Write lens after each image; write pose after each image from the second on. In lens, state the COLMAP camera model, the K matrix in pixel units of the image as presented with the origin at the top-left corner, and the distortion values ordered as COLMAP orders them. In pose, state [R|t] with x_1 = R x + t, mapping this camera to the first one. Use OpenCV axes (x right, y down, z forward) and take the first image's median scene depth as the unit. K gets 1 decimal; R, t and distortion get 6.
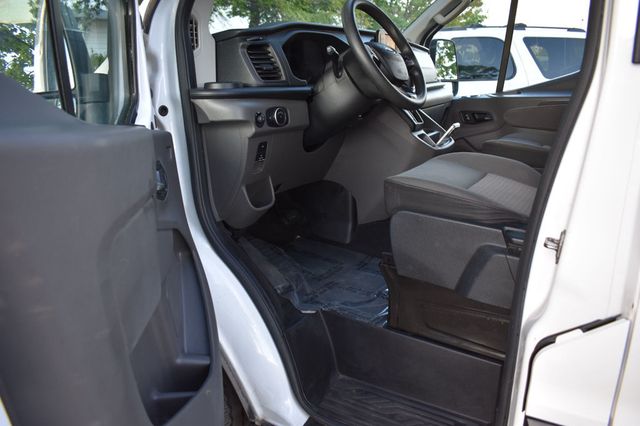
lens RADIAL K [[504.0, 0, 318.8], [0, 504.0, 213.2], [0, 0, 1]] dist [-0.094397, 0.020970]
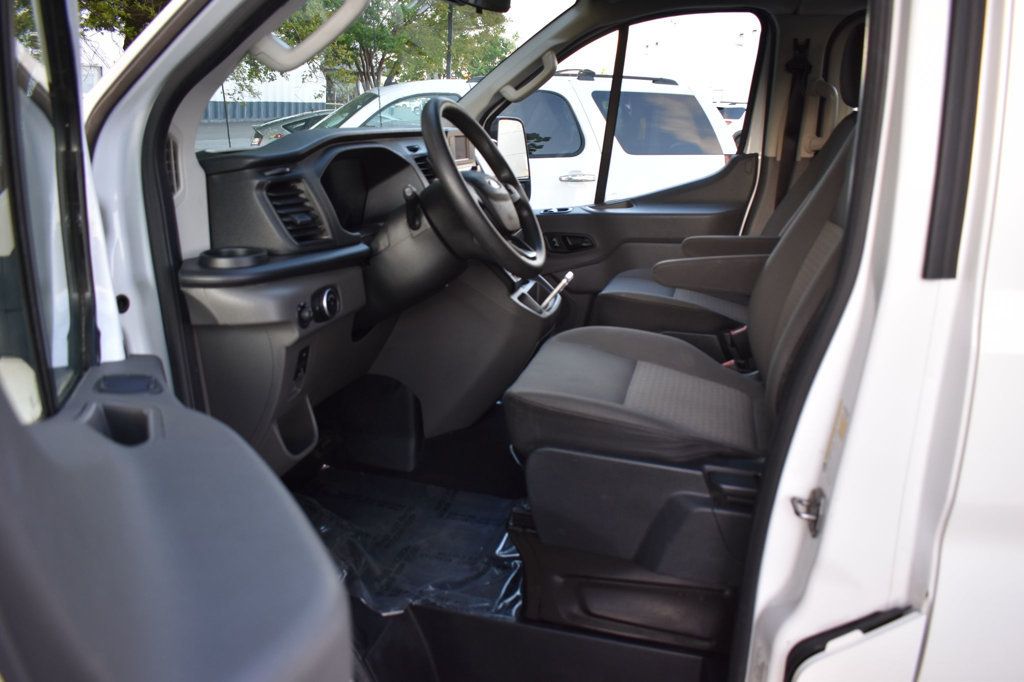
lens RADIAL K [[806.4, 0, 509.1], [0, 806.4, 341.6], [0, 0, 1]] dist [-0.094397, 0.020970]
pose [[0.949714, -0.065699, 0.306148, -0.166623], [0.066604, 0.997751, 0.007501, -0.136128], [-0.305952, 0.013267, 0.951955, 0.027961]]
